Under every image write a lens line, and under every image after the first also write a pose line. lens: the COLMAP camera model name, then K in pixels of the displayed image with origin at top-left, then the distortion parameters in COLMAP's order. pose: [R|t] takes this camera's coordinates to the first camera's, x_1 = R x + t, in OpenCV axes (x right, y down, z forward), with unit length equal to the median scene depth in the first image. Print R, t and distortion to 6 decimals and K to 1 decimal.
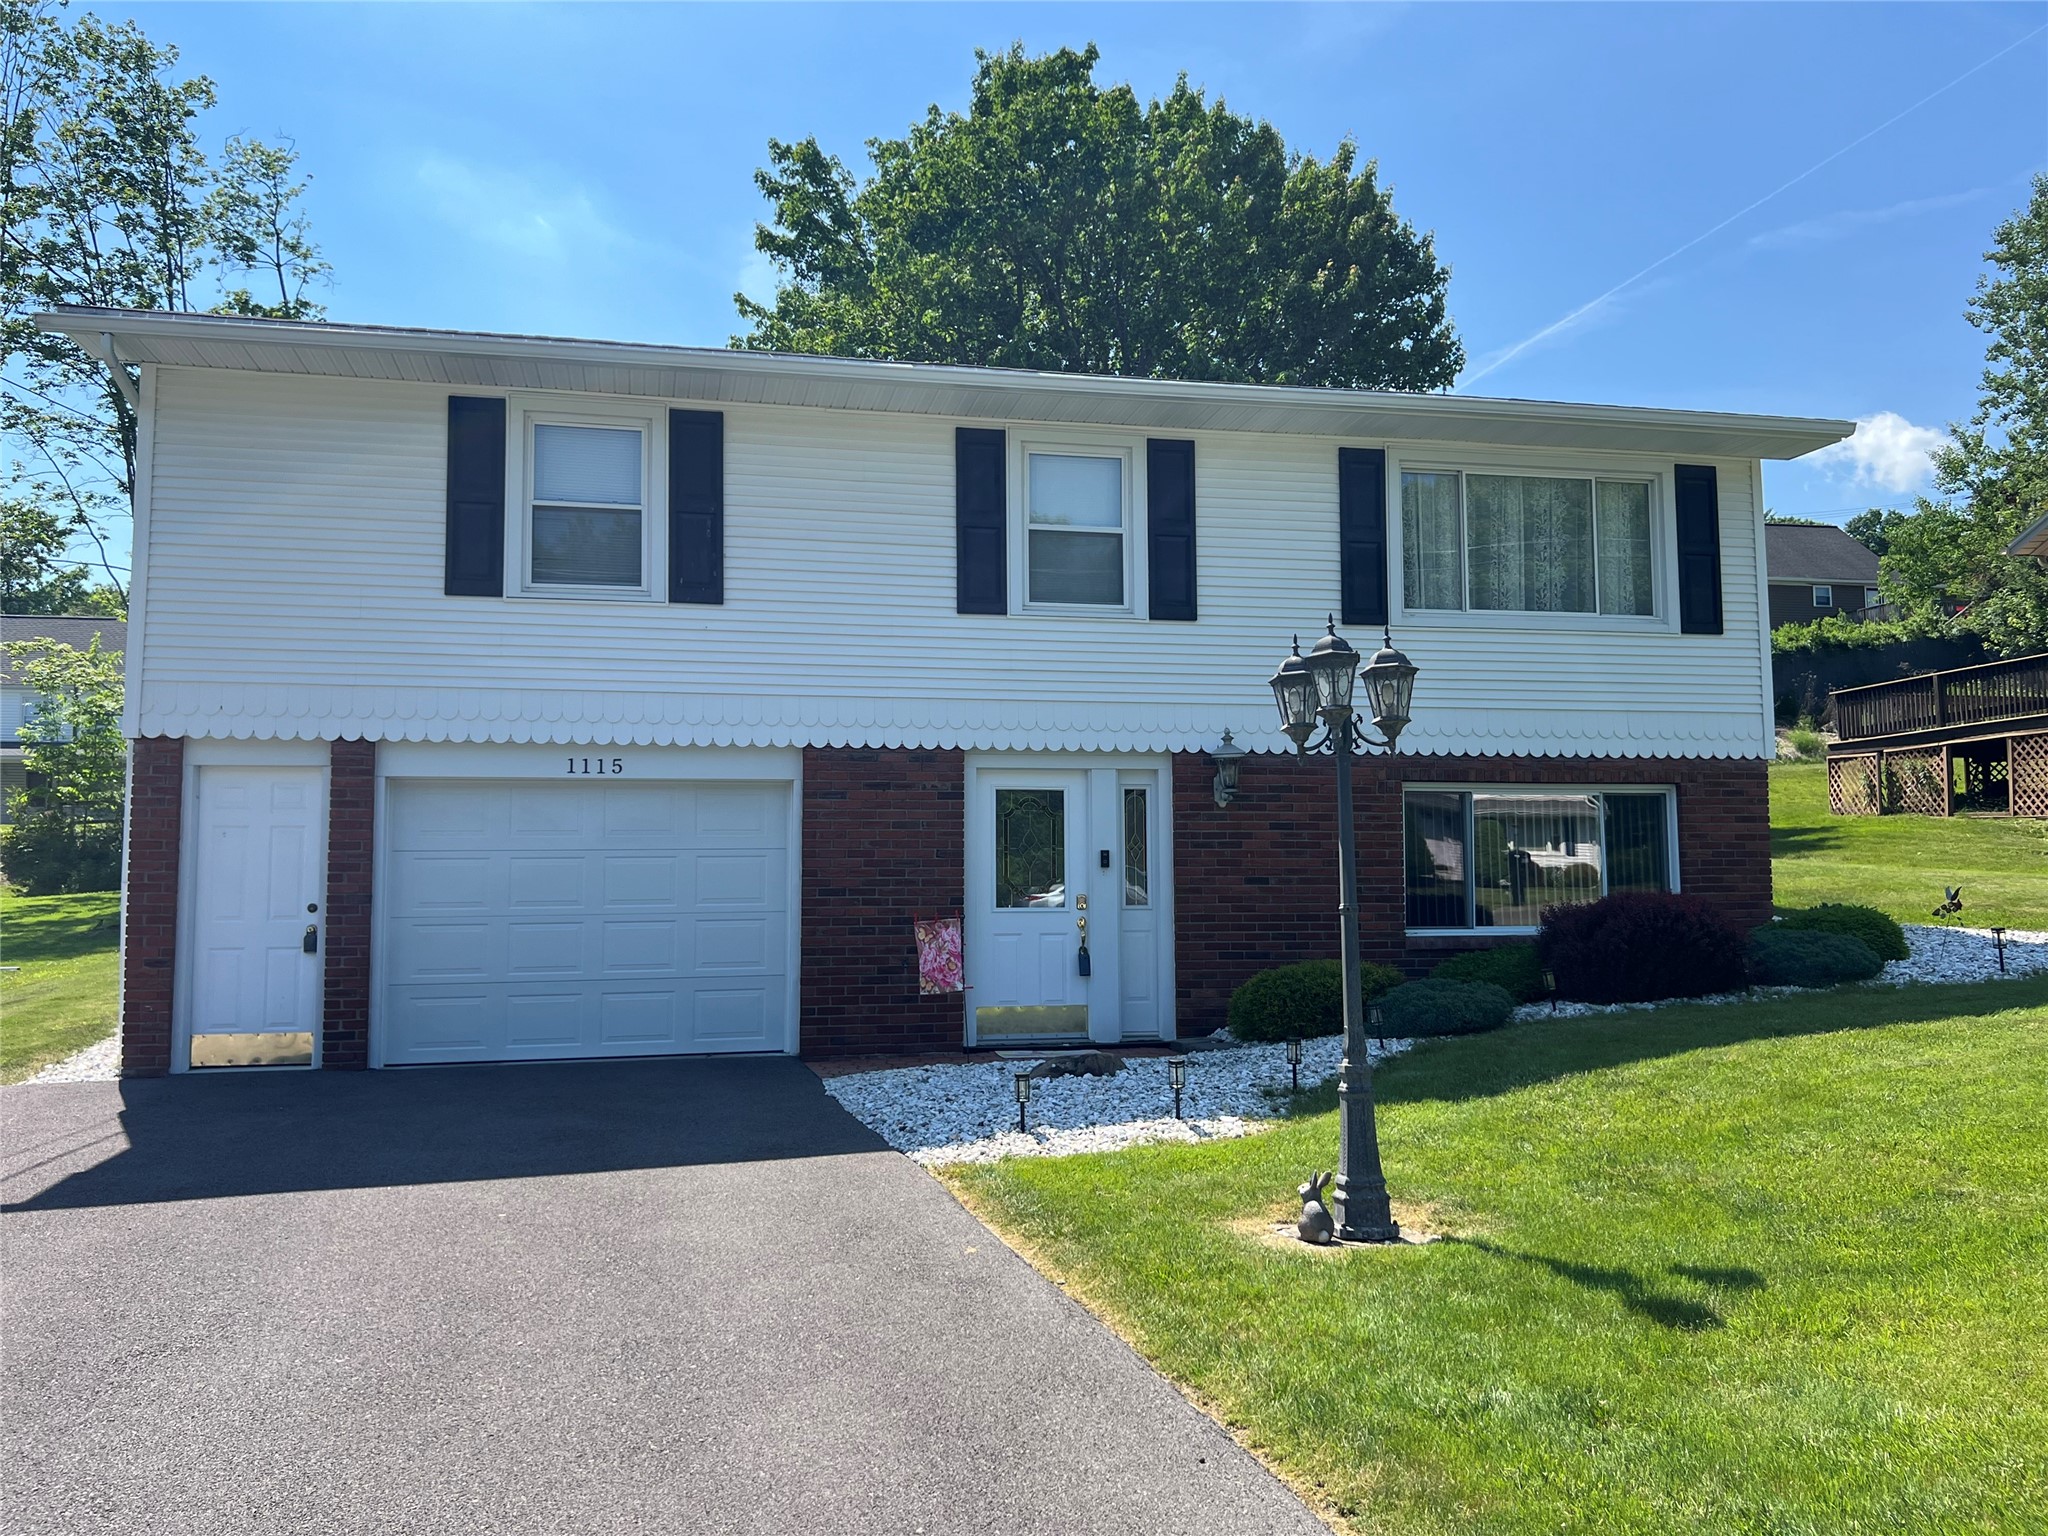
lens RADIAL K [[1659.5, 0, 1080.8], [0, 1659.5, 750.7], [0, 0, 1]] dist [0.054546, -0.070788]
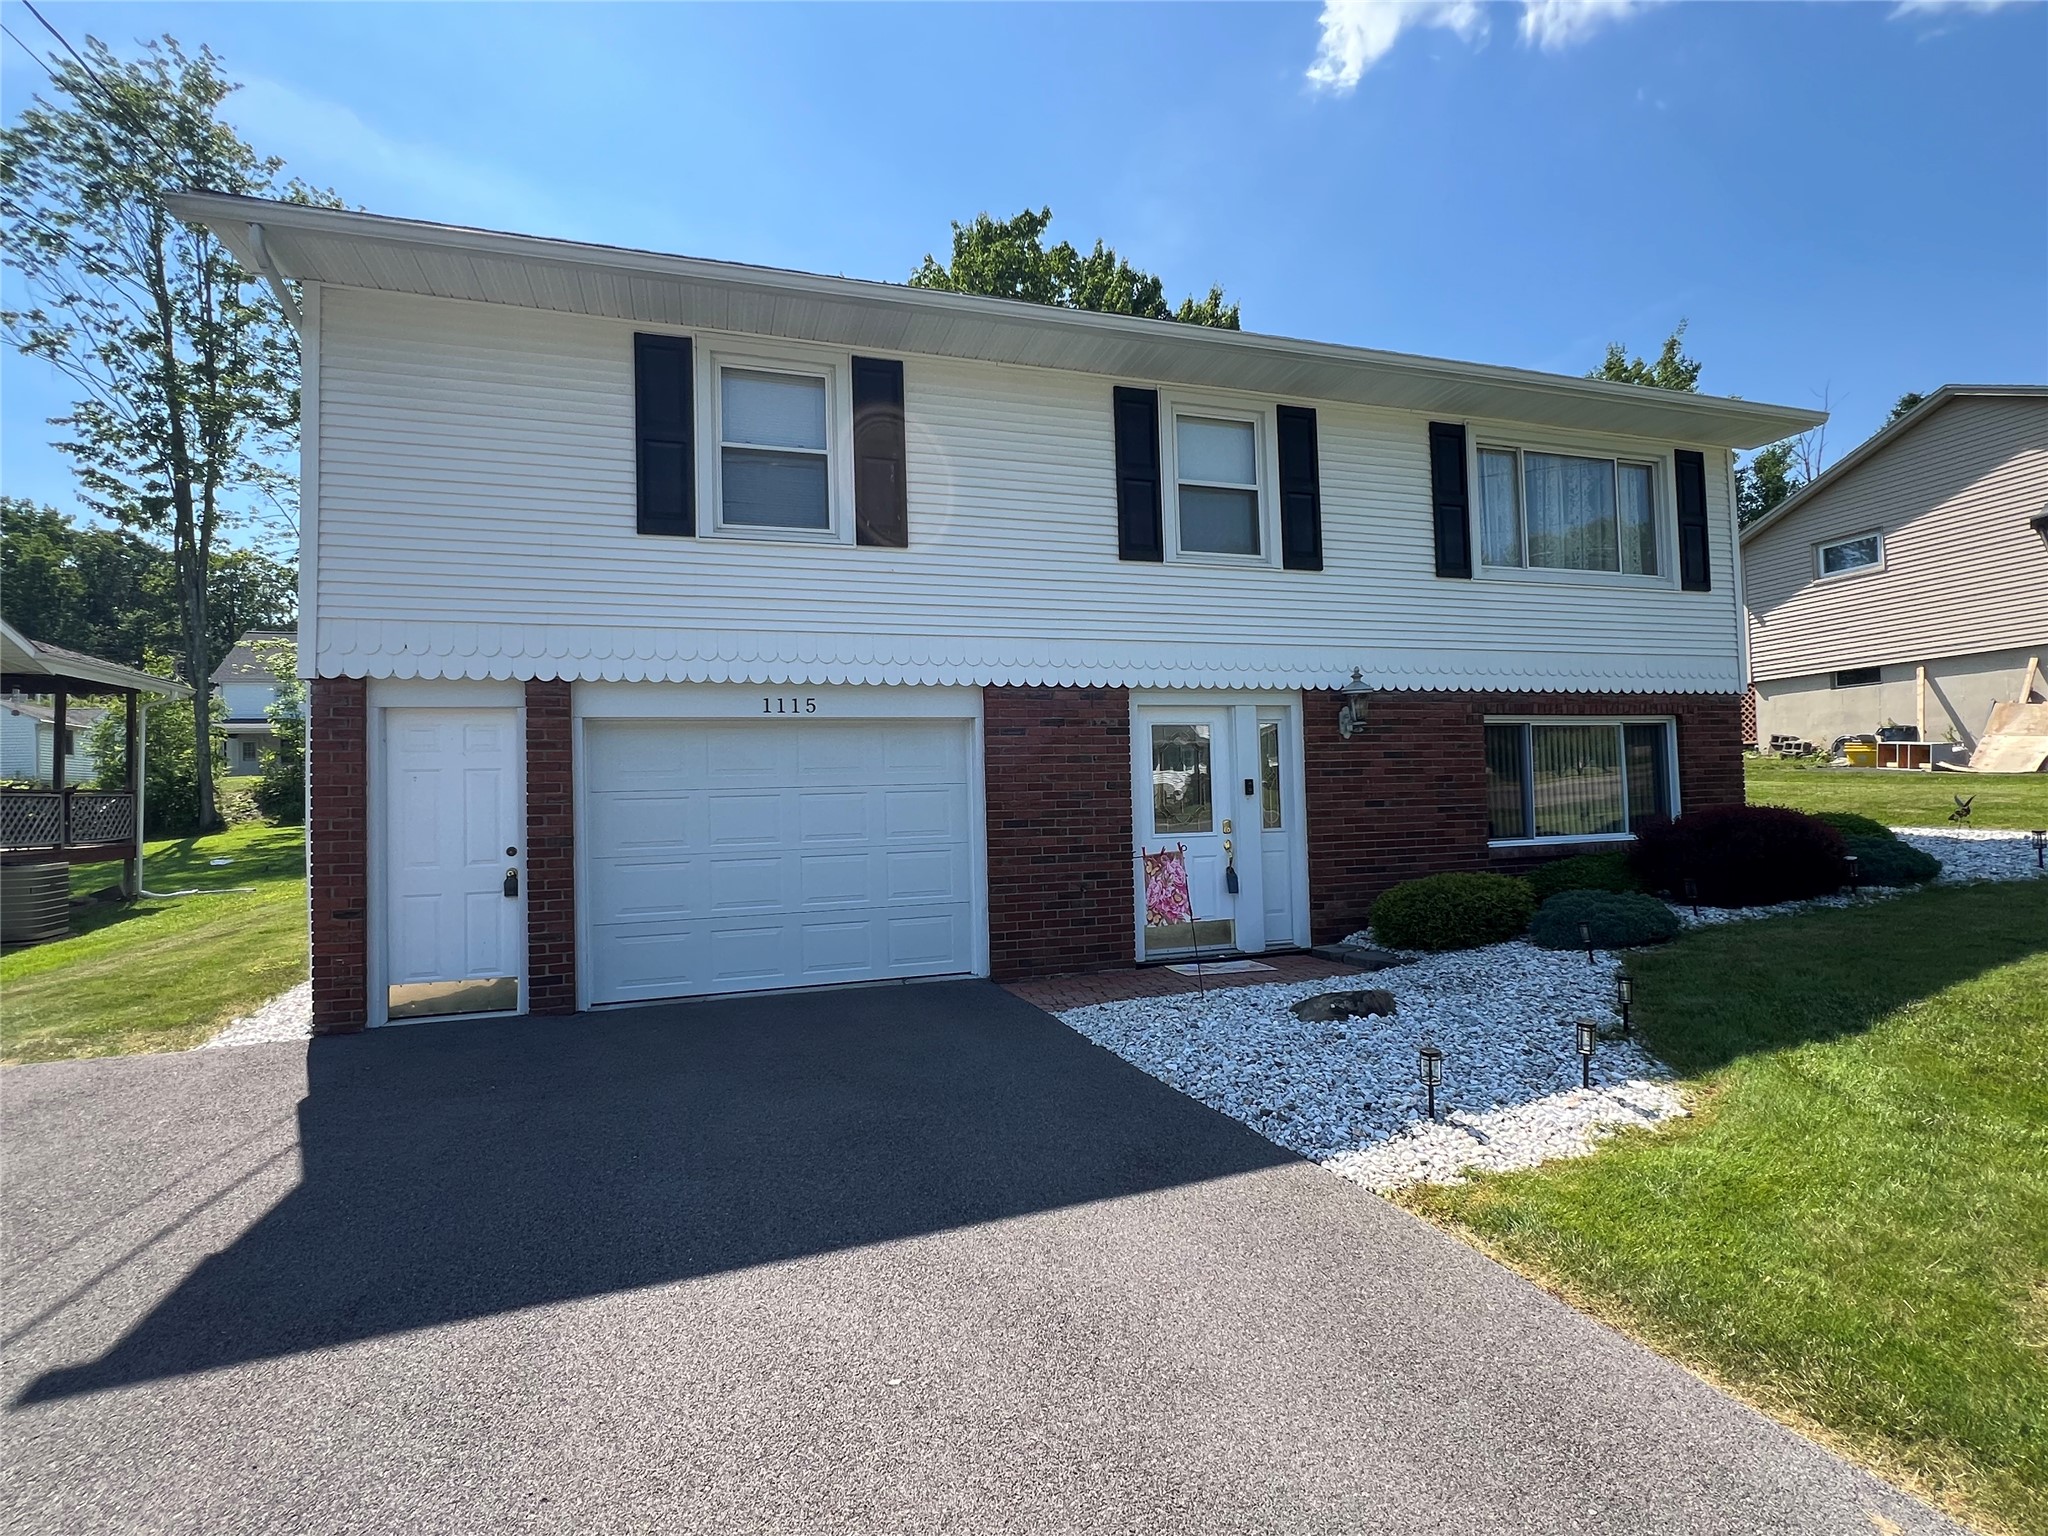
lens RADIAL K [[966.6, 0, 1029.0], [0, 966.6, 762.2], [0, 0, 1]] dist [-0.007267, 0.001283]
pose [[0.996031, -0.017384, 0.087289, -0.192963], [0.013728, 0.999010, 0.042310, 0.020360], [-0.087939, -0.040944, 0.995284, 0.387786]]
